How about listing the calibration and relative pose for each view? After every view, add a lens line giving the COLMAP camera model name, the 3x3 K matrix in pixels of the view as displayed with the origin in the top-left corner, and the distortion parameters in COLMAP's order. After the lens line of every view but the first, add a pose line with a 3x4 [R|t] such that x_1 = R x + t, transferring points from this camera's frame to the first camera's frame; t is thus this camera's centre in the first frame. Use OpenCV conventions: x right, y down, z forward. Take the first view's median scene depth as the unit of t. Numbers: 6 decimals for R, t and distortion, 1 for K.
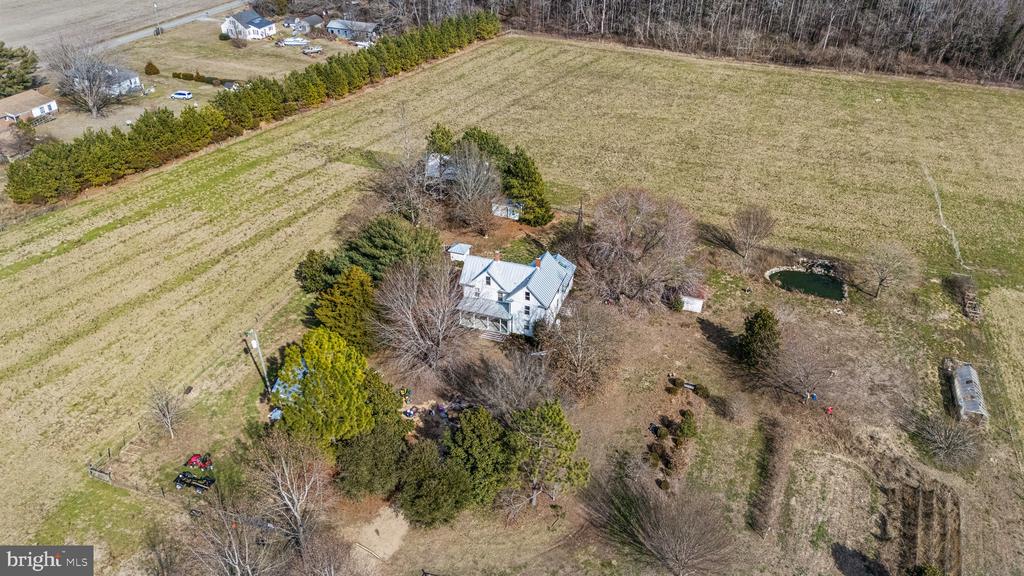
lens RADIAL K [[741.0, 0, 512.0], [0, 741.0, 288.0], [0, 0, 1]] dist [0.087952, -0.097138]
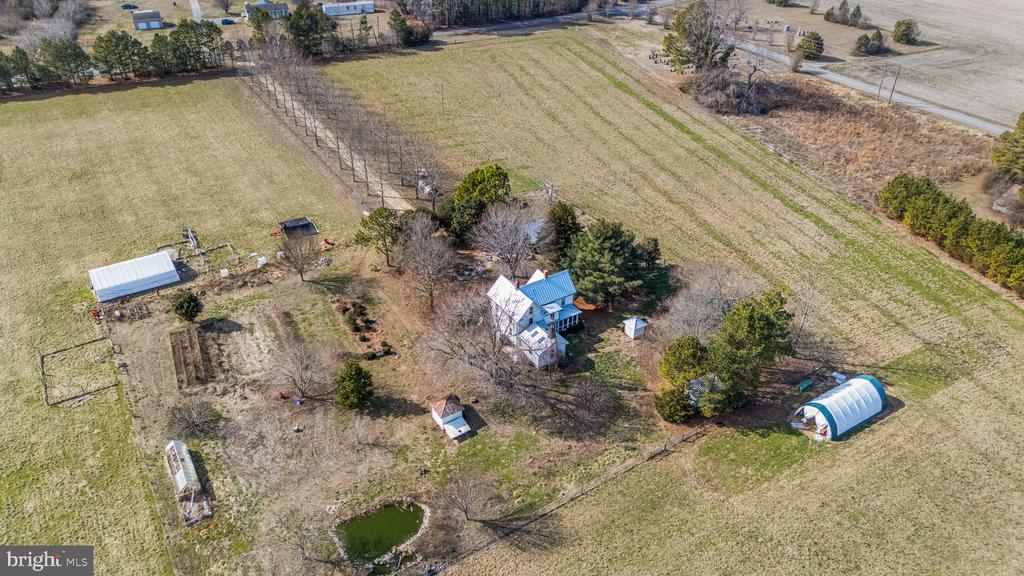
lens RADIAL K [[741.0, 0, 512.0], [0, 741.0, 288.0], [0, 0, 1]] dist [0.087952, -0.097138]
pose [[-0.618436, 0.423214, -0.662138, 0.684806], [-0.438306, 0.513587, 0.737642, -0.746191], [0.652246, 0.746404, -0.132123, 0.937196]]
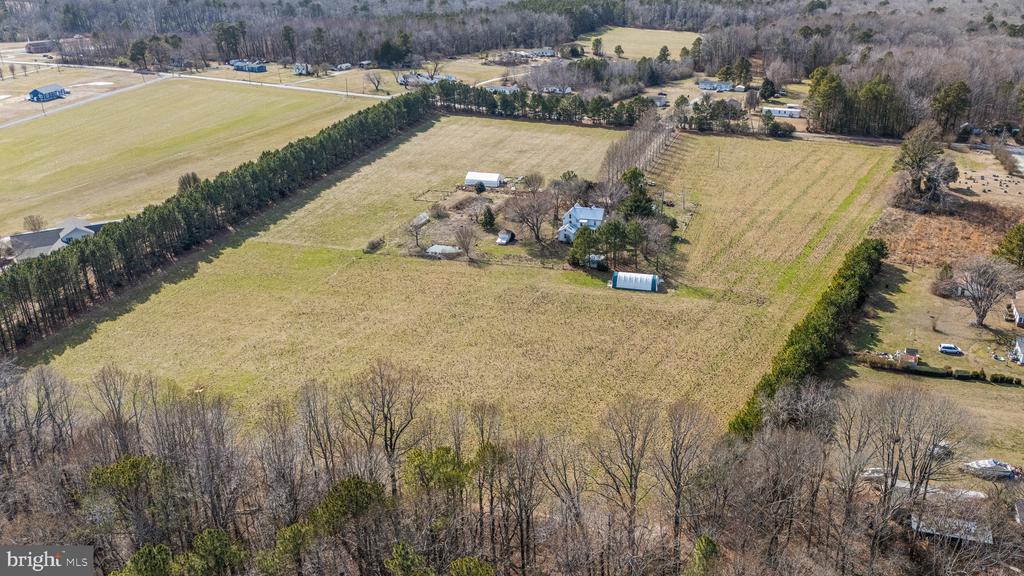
lens RADIAL K [[861.3, 0, 594.4], [0, 861.3, 288.3], [0, 0, 1]] dist [0.075764, -0.076321]
pose [[-0.996009, 0.022244, -0.086438, 0.175220], [-0.058342, 0.570660, 0.819112, -1.792041], [0.067547, 0.820885, -0.567084, 2.306621]]
